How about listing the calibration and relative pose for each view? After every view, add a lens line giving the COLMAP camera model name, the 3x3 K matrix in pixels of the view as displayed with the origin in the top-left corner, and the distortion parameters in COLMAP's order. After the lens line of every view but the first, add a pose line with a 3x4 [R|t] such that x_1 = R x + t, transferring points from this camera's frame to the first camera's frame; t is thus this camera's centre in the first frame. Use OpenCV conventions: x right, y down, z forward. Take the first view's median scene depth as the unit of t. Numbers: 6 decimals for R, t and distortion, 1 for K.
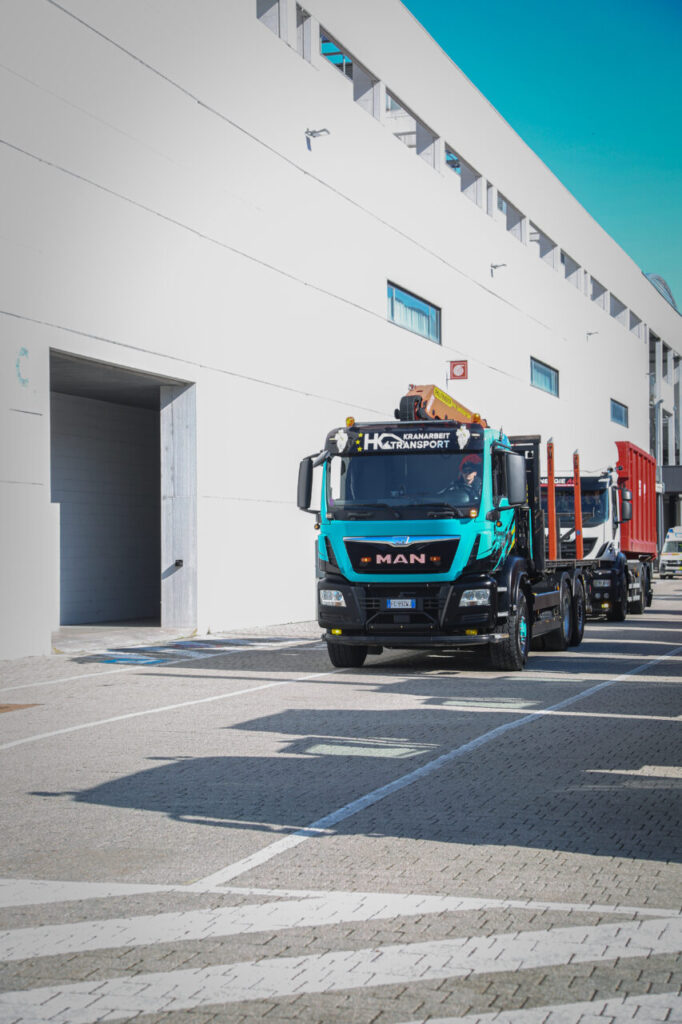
lens RADIAL K [[2045.1, 0, 338.8], [0, 2045.1, 516.6], [0, 0, 1]] dist [0.275619, 0.000000]
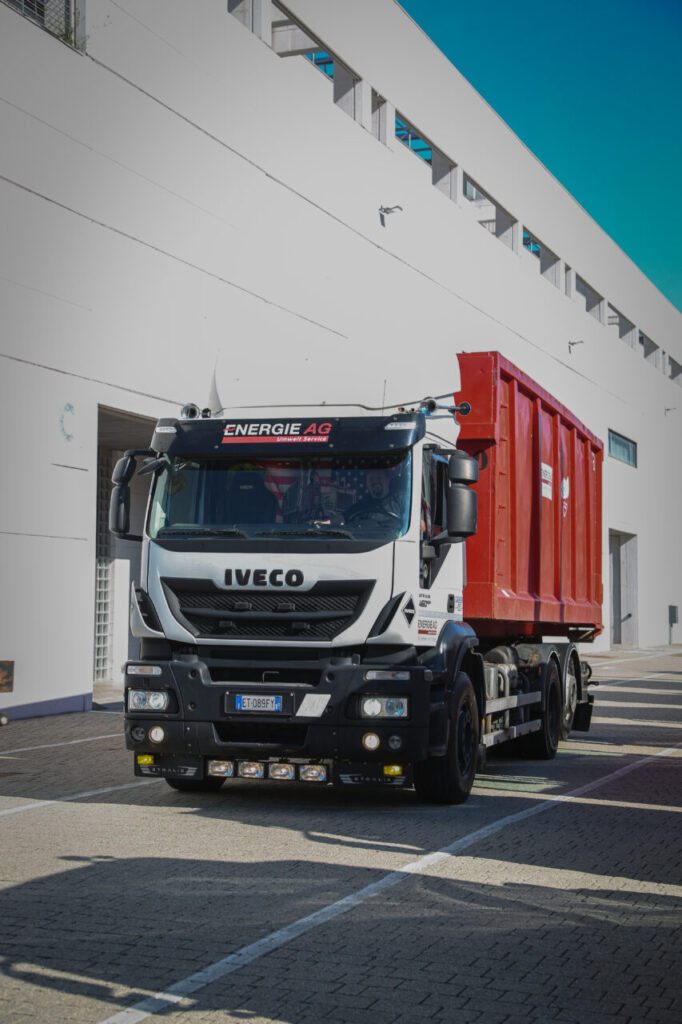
lens RADIAL K [[1615.5, 0, 342.3], [0, 1615.5, 501.8], [0, 0, 1]] dist [0.177833, 0.000000]
pose [[0.995296, 0.005336, -0.096732, 0.042698], [-0.010101, 0.998756, -0.048829, 0.002383], [0.096351, 0.049576, 0.994112, 0.174037]]
